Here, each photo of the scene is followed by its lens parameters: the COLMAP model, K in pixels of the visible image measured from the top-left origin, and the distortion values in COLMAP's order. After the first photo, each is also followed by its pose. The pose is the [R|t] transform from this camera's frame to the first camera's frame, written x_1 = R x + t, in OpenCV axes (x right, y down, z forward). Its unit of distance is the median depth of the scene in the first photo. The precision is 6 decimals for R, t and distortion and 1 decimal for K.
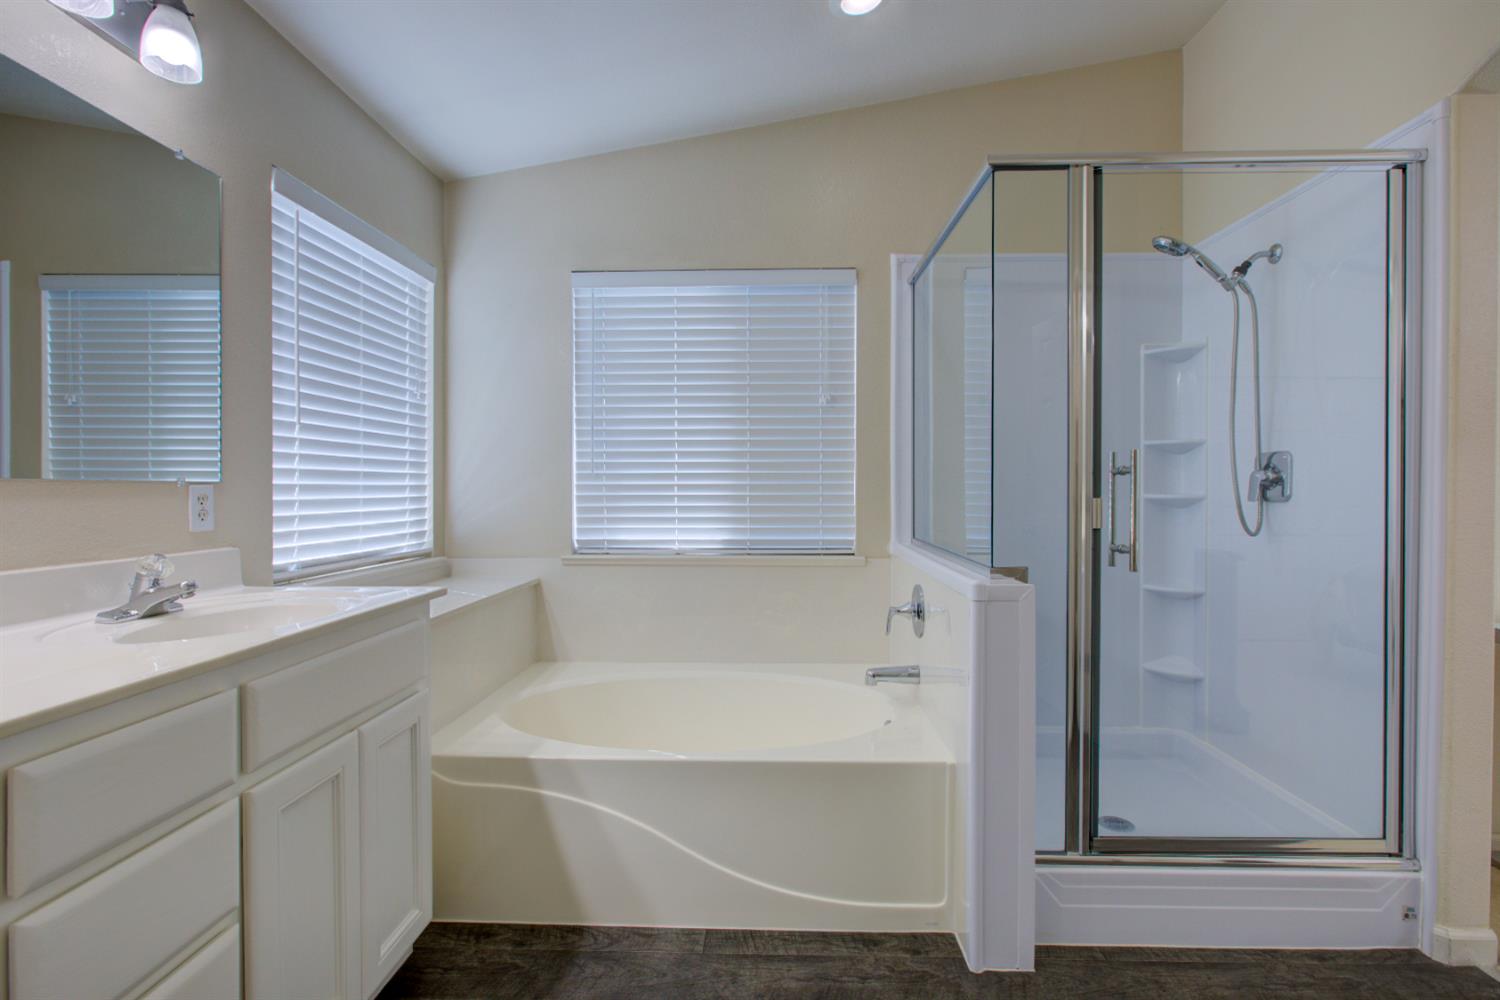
lens RADIAL K [[688.7, 0, 748.4], [0, 688.7, 497.0], [0, 0, 1]] dist [-0.004809, -0.000048]
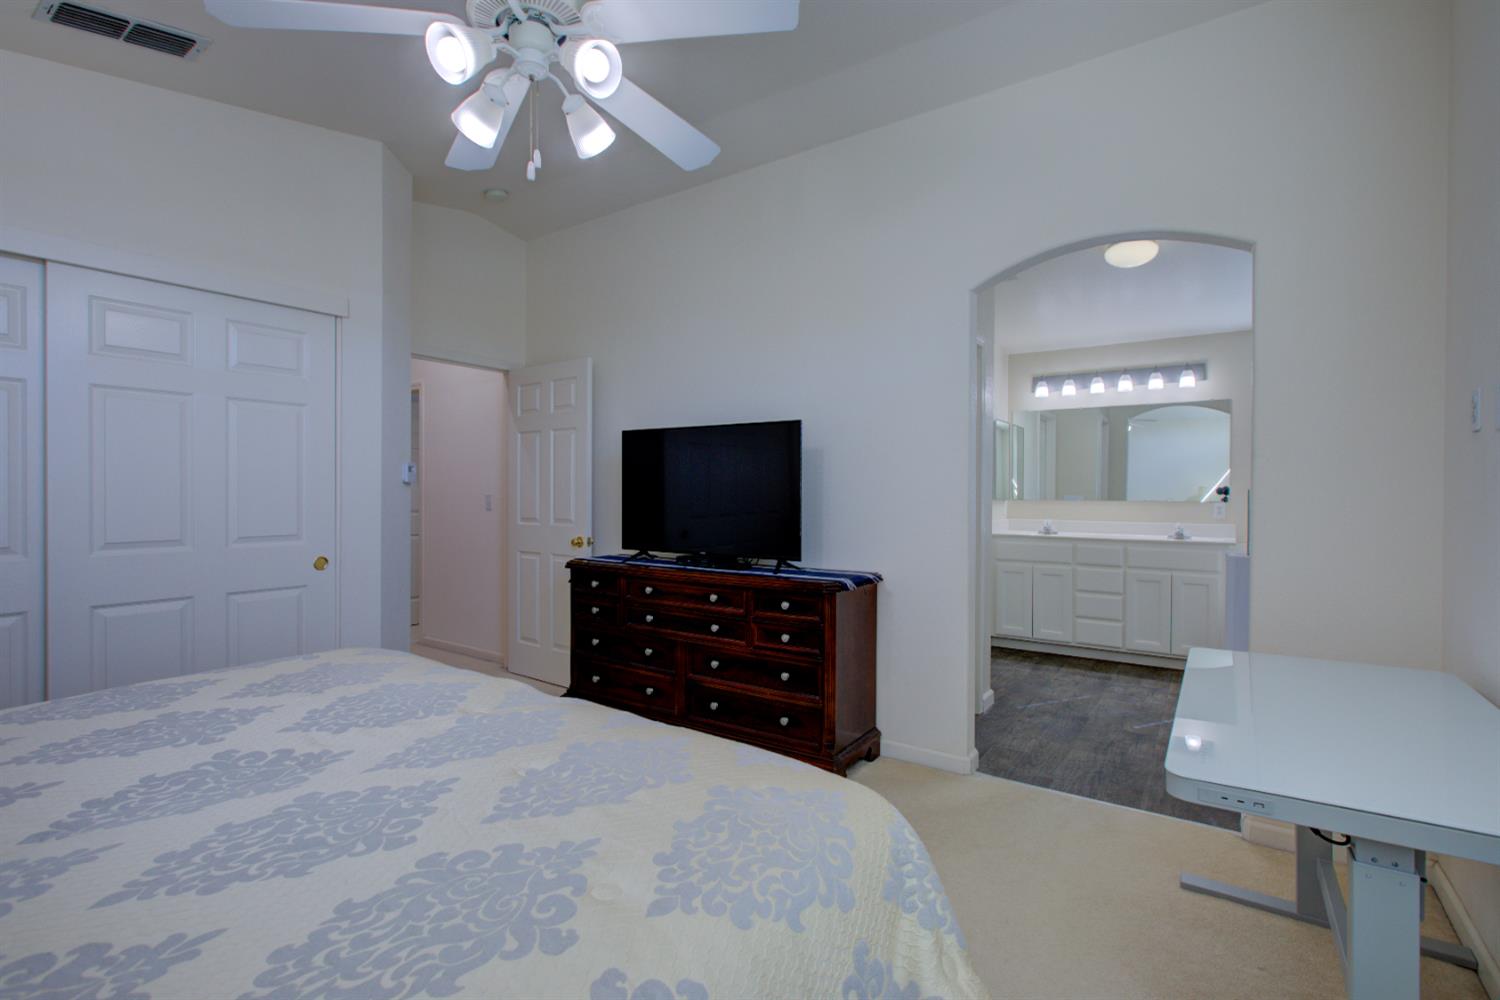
lens RADIAL K [[692.3, 0, 755.8], [0, 692.3, 505.3], [0, 0, 1]] dist [-0.002287, 0.000332]
pose [[-0.534757, 0.003942, -0.844997, 2.769453], [-0.013996, 0.999811, 0.013522, -0.020023], [0.844890, 0.019057, -0.534601, 0.847974]]
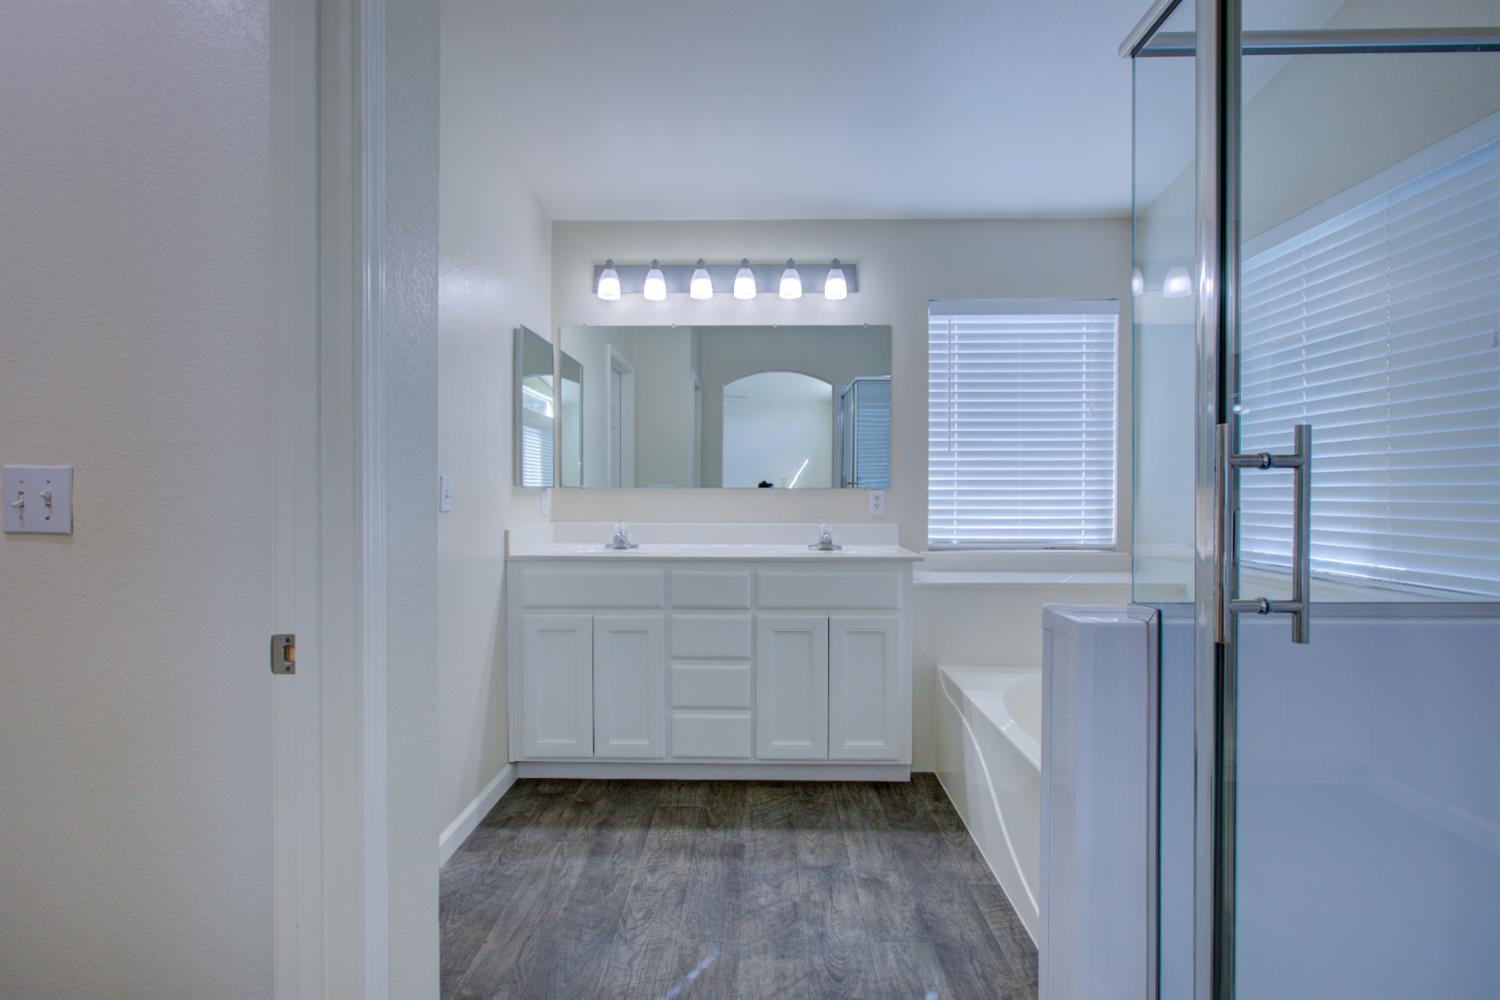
lens RADIAL K [[688.7, 0, 748.4], [0, 688.7, 497.0], [0, 0, 1]] dist [-0.004809, -0.000048]
pose [[0.006582, 0.008298, -0.999944, 1.079342], [-0.011409, 0.999901, 0.008223, -0.010713], [0.999913, 0.011354, 0.006676, 0.587224]]
